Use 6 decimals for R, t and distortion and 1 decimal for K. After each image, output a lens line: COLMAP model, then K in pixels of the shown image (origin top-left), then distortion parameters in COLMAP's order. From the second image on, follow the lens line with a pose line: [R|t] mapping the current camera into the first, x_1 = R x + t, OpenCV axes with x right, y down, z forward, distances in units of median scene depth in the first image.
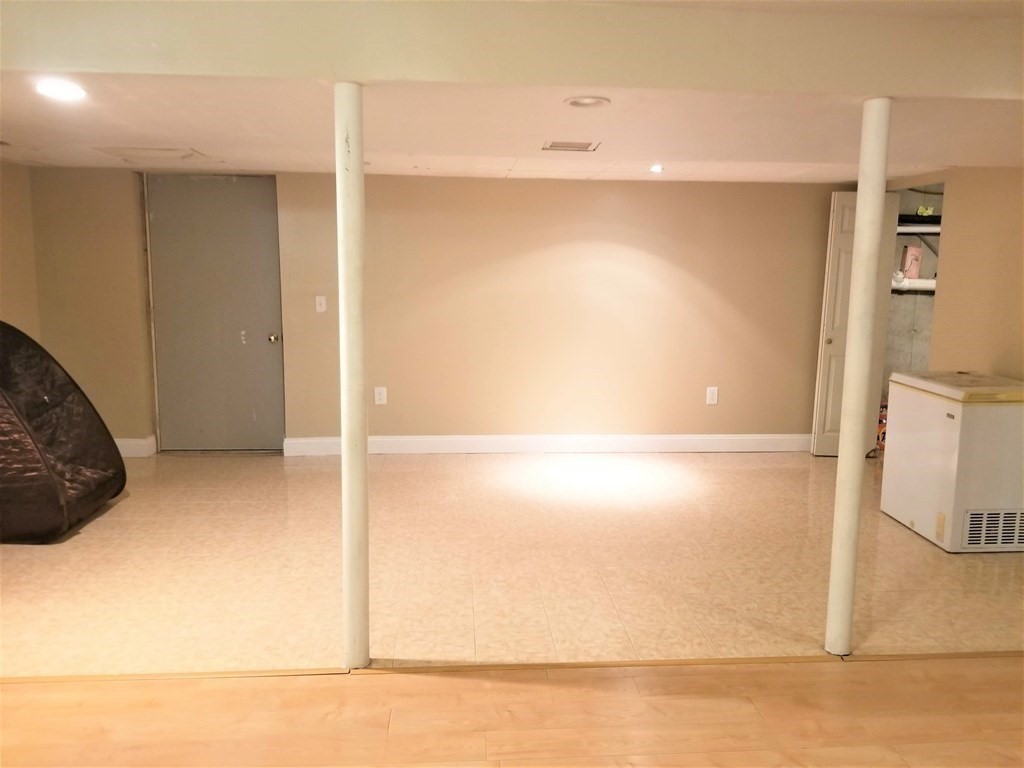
lens RADIAL K [[801.9, 0, 517.3], [0, 801.9, 385.7], [0, 0, 1]] dist [0.030240, -0.048573]
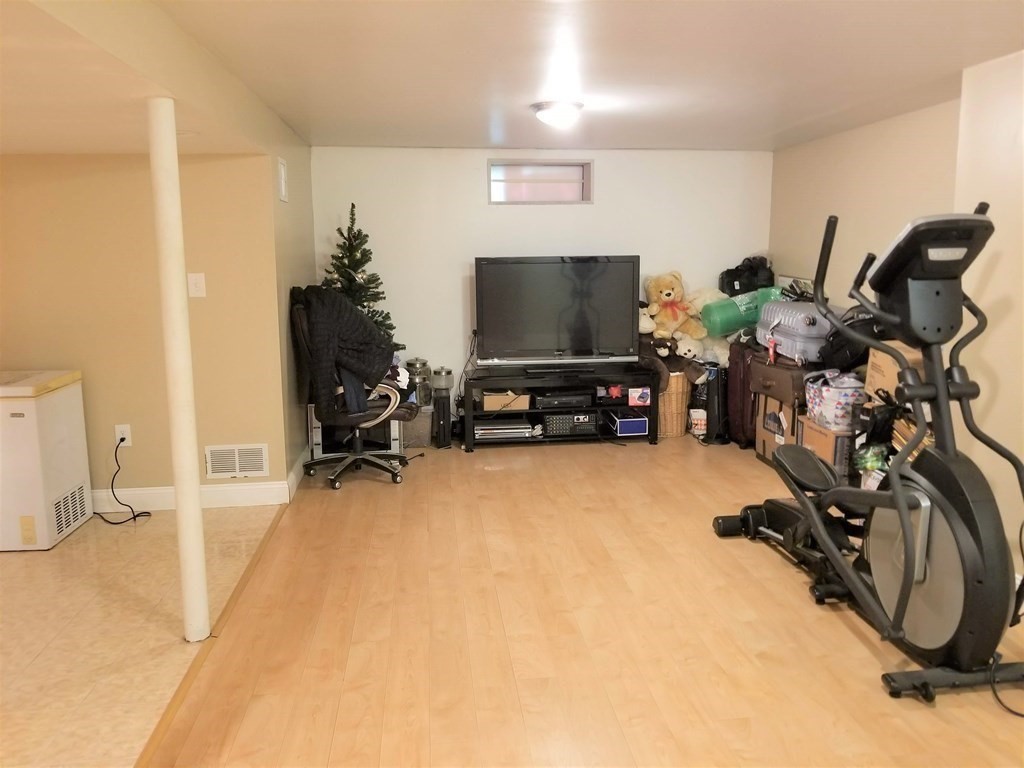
lens RADIAL K [[801.9, 0, 520.0], [0, 801.9, 381.3], [0, 0, 1]] dist [0.030240, -0.048573]
pose [[-0.031446, -0.169518, 0.985025, -0.536413], [0.159268, 0.972071, 0.172373, -0.091082], [-0.986734, 0.162303, -0.003569, 0.521564]]
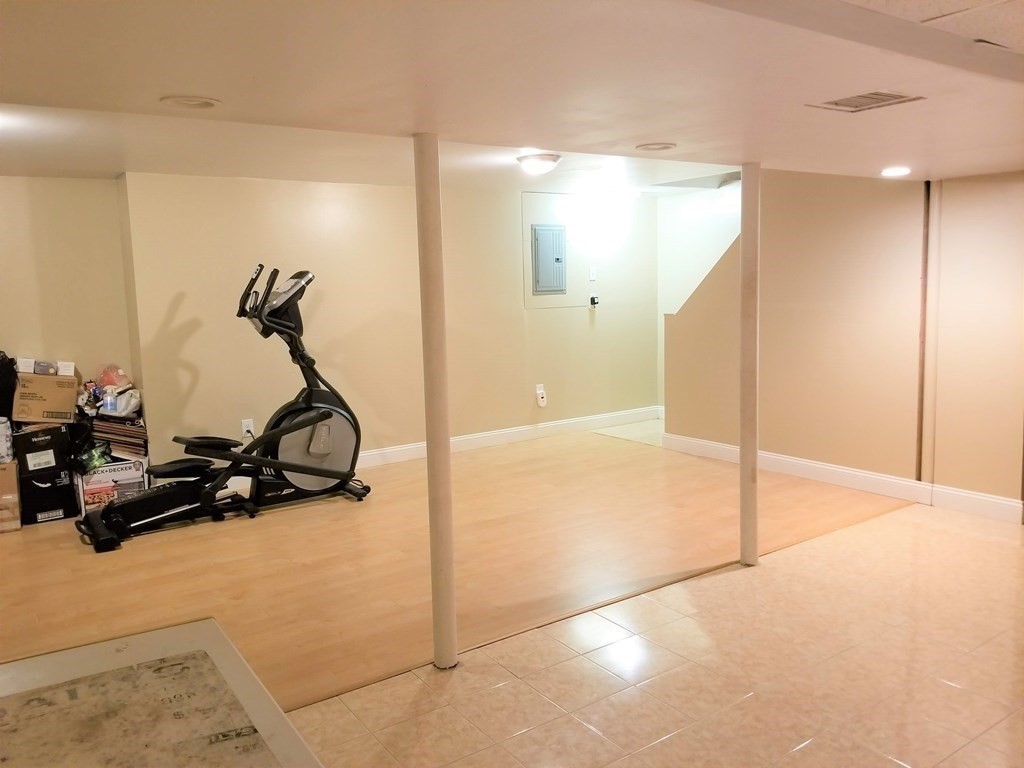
lens RADIAL K [[801.9, 0, 518.0], [0, 801.9, 383.2], [0, 0, 1]] dist [0.030240, -0.048573]
pose [[-0.857037, 0.076258, -0.509580, 0.774686], [-0.062150, 0.966467, 0.249157, -0.264668], [0.511492, 0.245207, -0.823559, 1.715615]]
